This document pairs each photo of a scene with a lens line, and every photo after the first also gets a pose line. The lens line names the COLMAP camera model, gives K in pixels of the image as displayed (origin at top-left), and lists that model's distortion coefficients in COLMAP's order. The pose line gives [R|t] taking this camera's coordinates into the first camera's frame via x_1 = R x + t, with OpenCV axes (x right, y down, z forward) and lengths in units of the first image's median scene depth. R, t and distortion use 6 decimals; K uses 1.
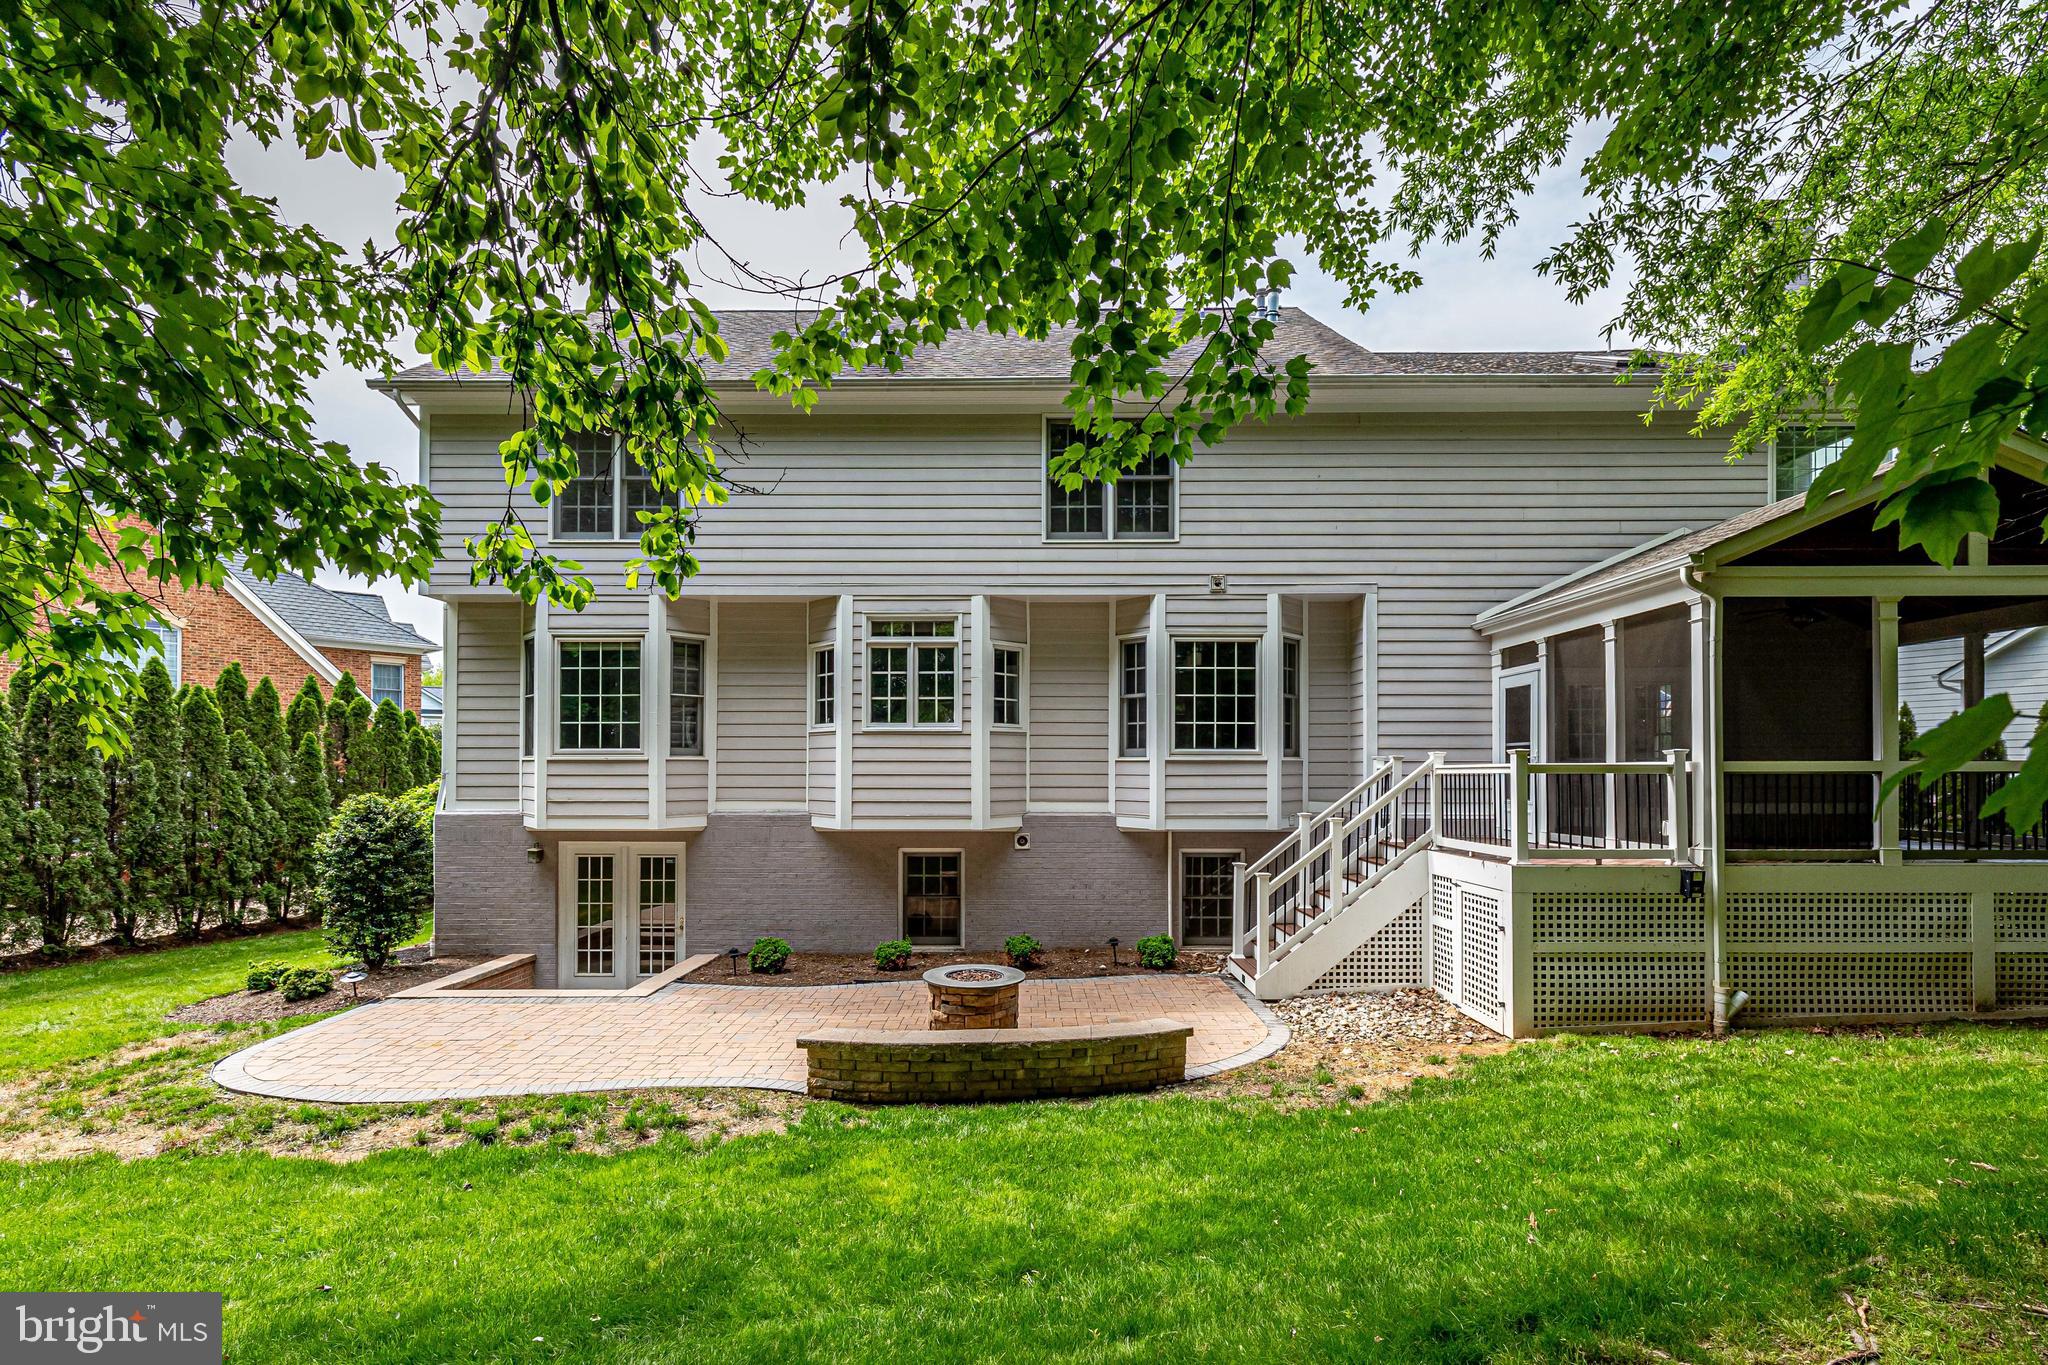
lens RADIAL K [[928.9, 0, 1020.1], [0, 928.9, 771.8], [0, 0, 1]] dist [0.000231, 0.000395]
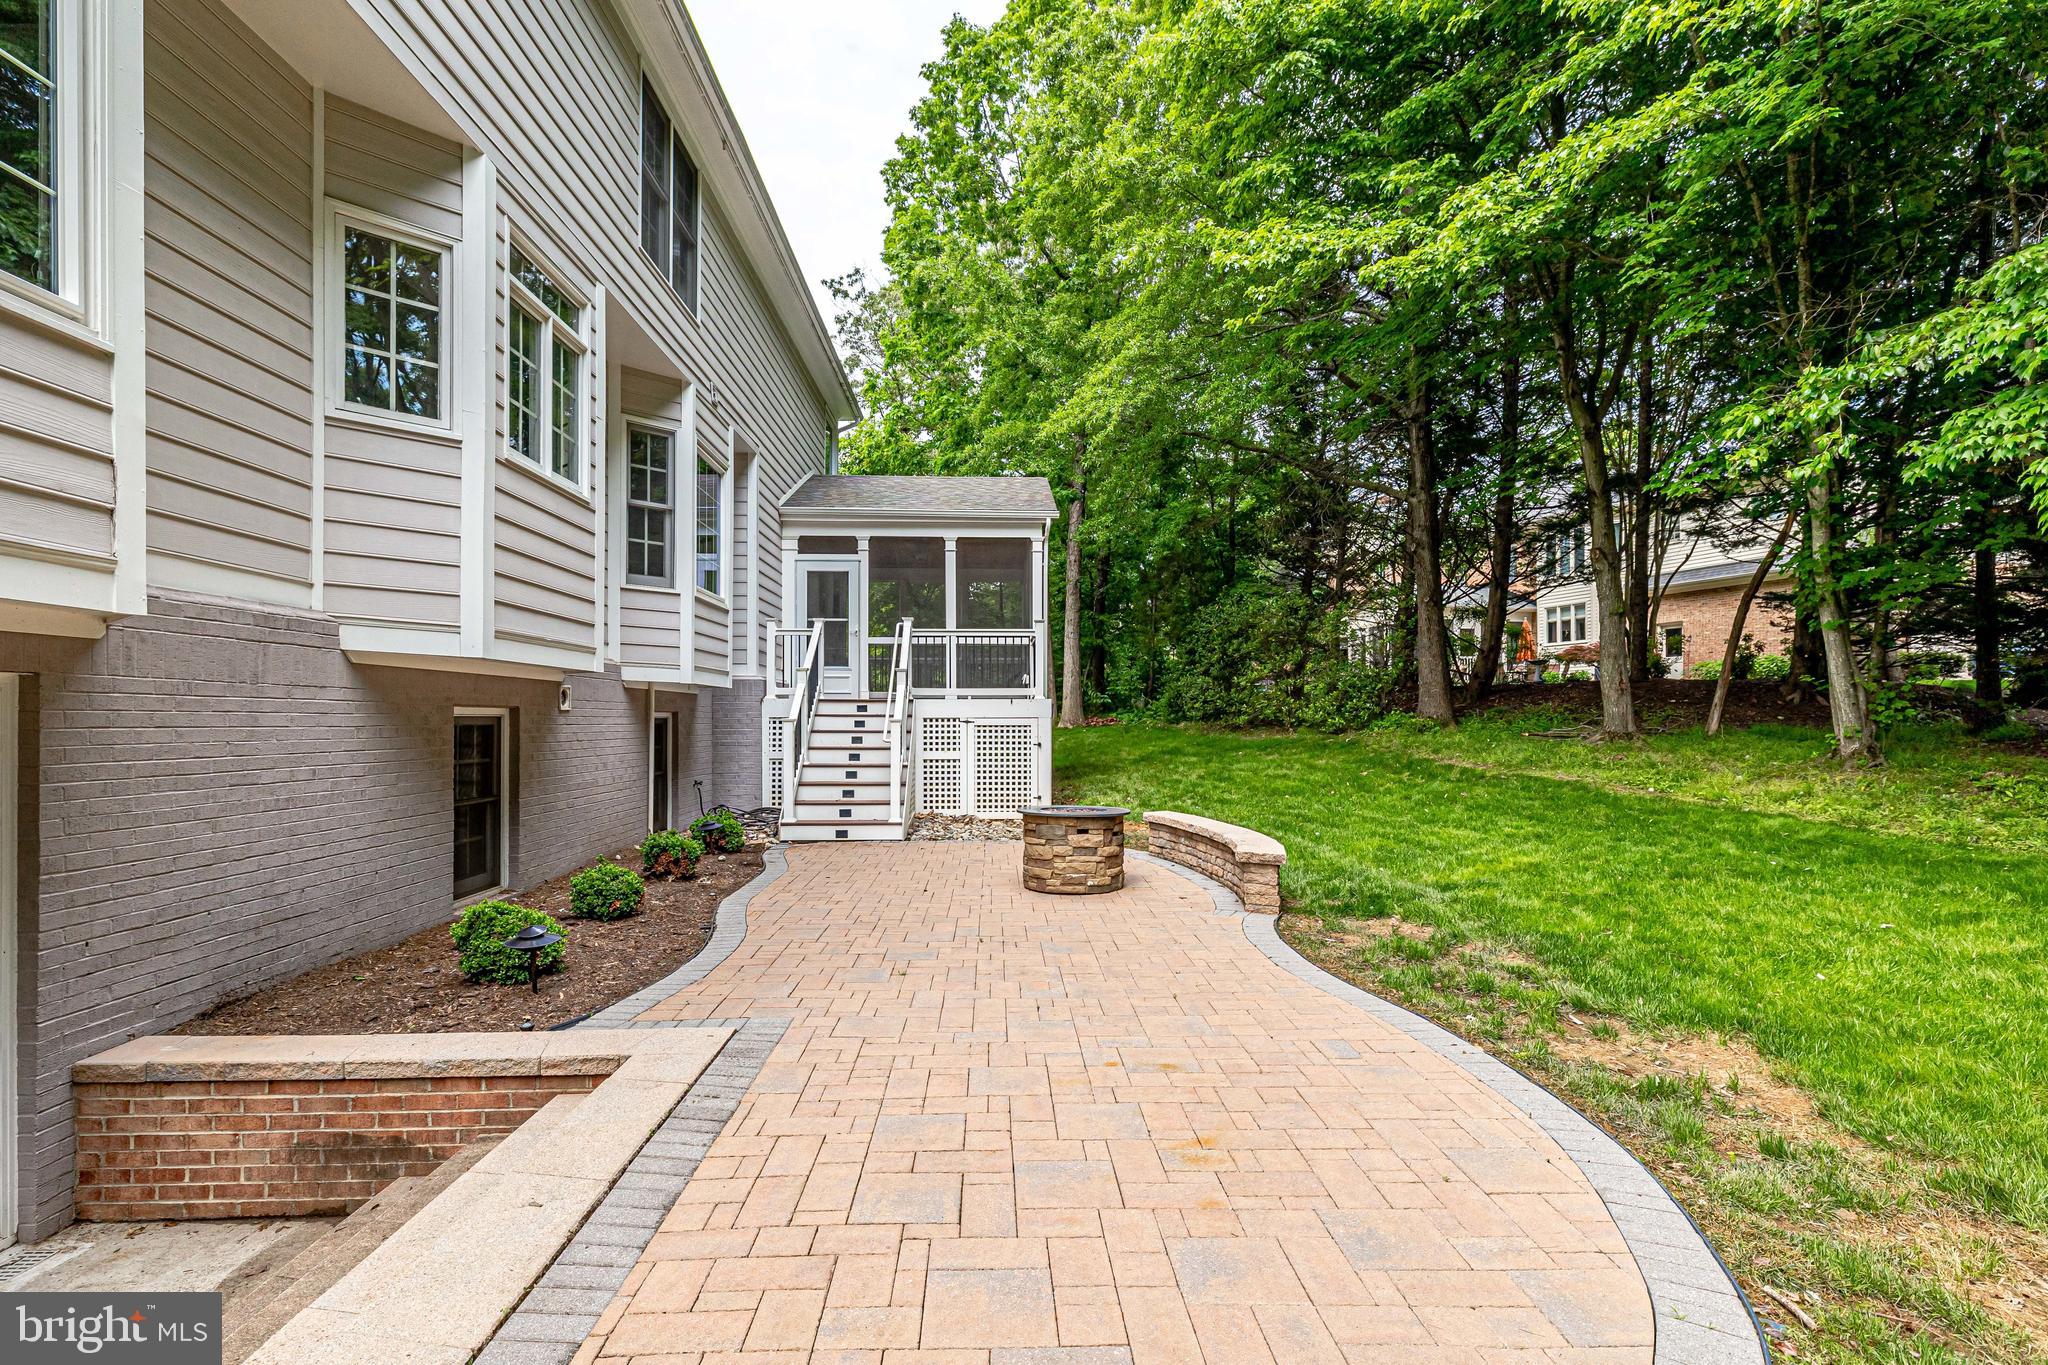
lens RADIAL K [[990.1, 0, 1027.0], [0, 990.1, 722.5], [0, 0, 1]] dist [-0.008022, 0.000946]
pose [[-0.037556, -0.002444, 0.999292, -0.693954], [-0.004376, 0.999988, 0.002282, 0.091770], [-0.999285, -0.004287, -0.037566, 0.745222]]
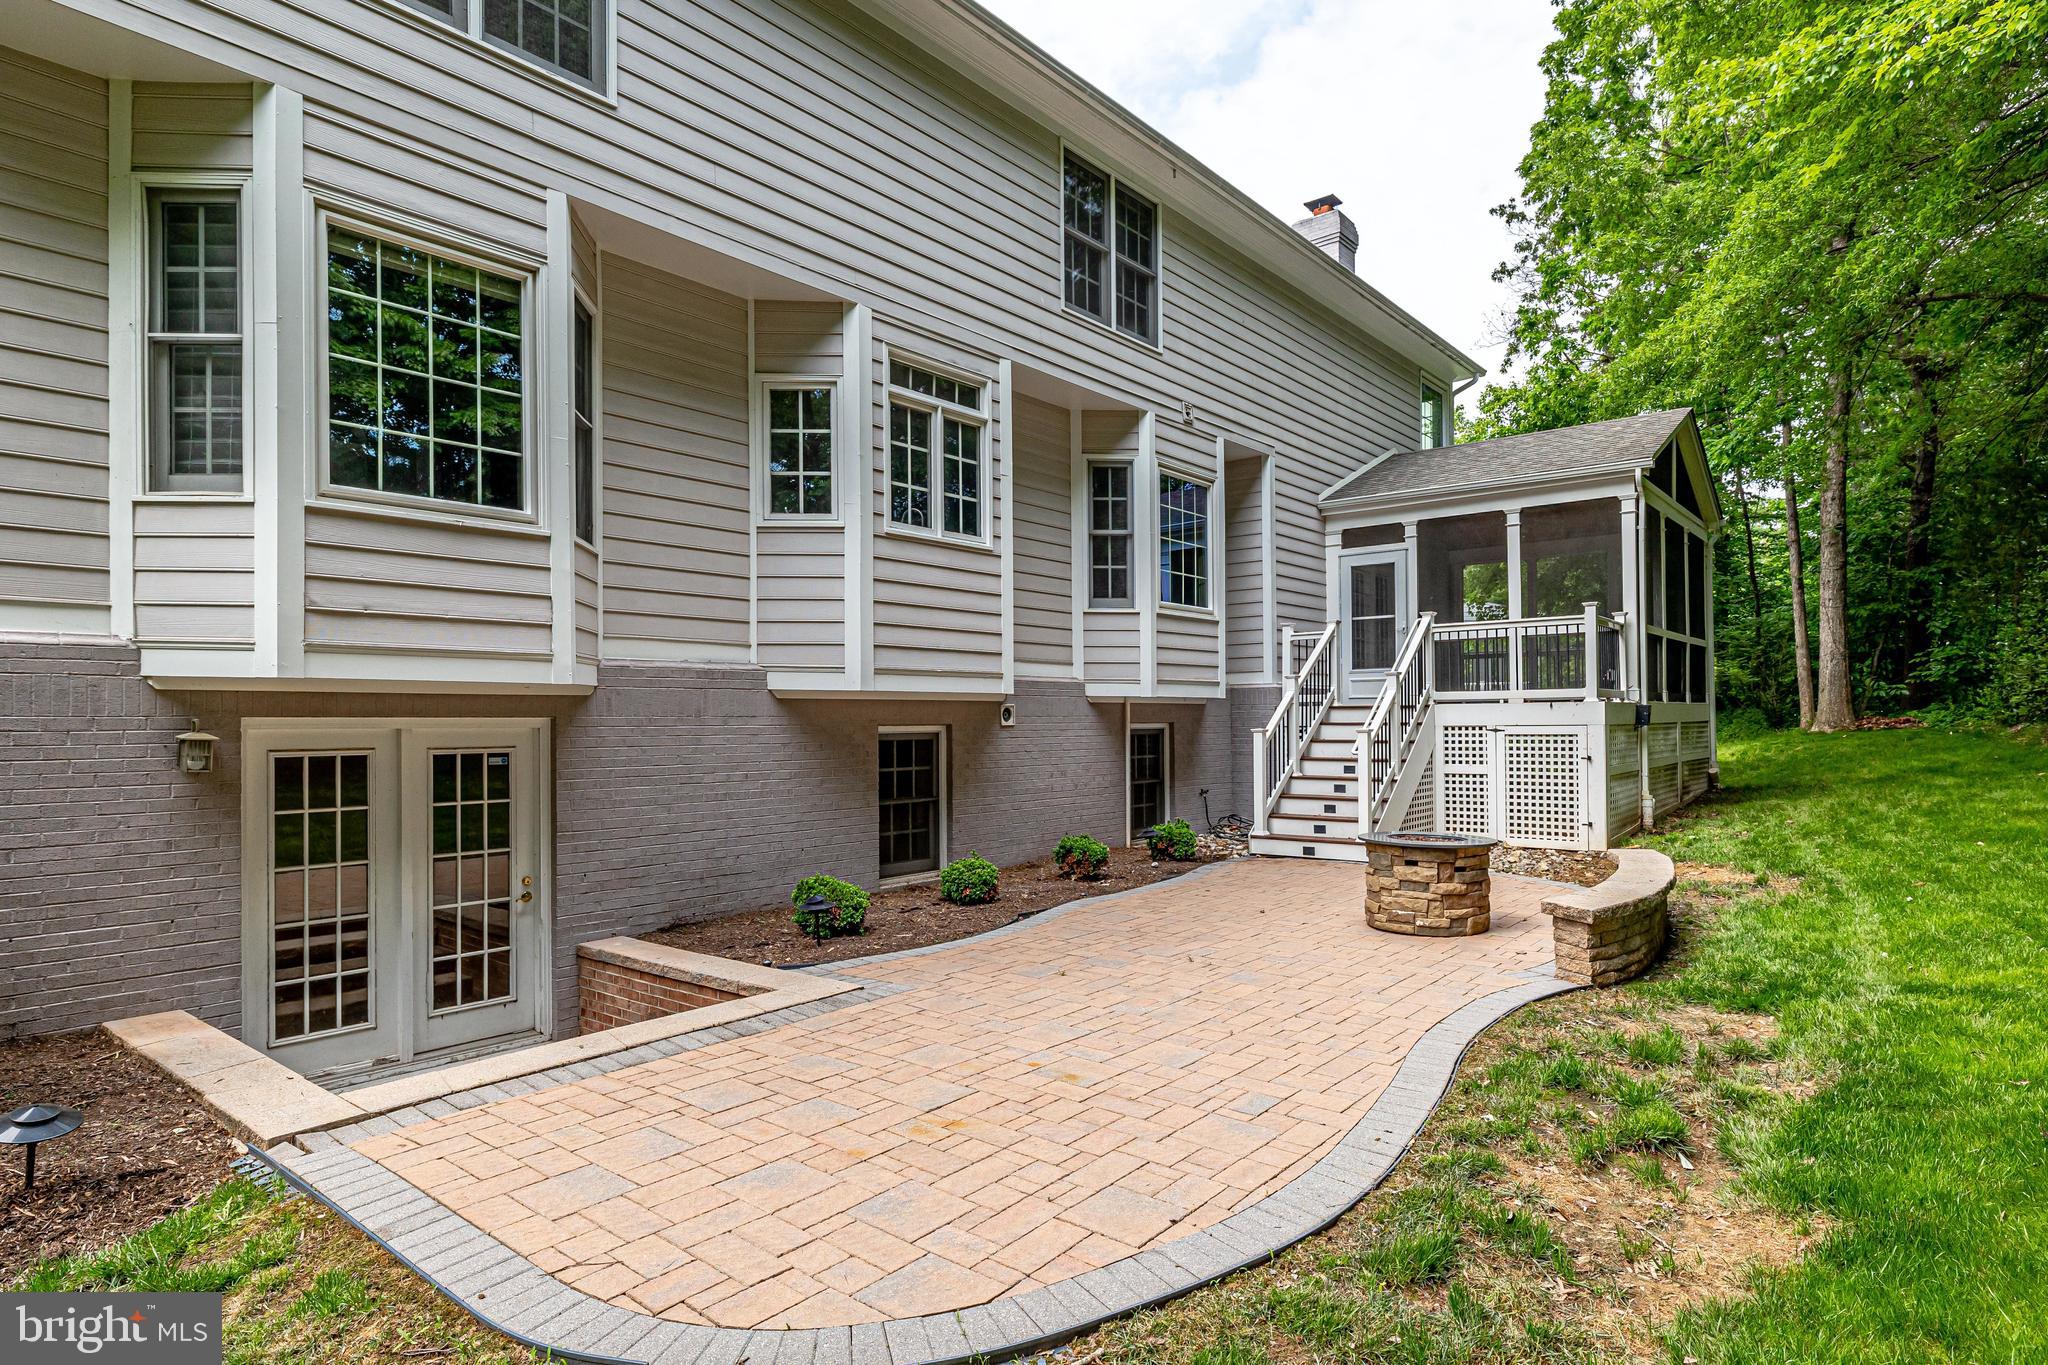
lens RADIAL K [[1108.7, 0, 1022.4], [0, 1108.7, 720.8], [0, 0, 1]] dist [-0.001373, 0.000144]
pose [[0.640748, -0.005120, 0.767734, -0.677559], [0.006057, 0.999980, 0.001613, 0.080981], [-0.767727, 0.003616, 0.640767, 0.456489]]
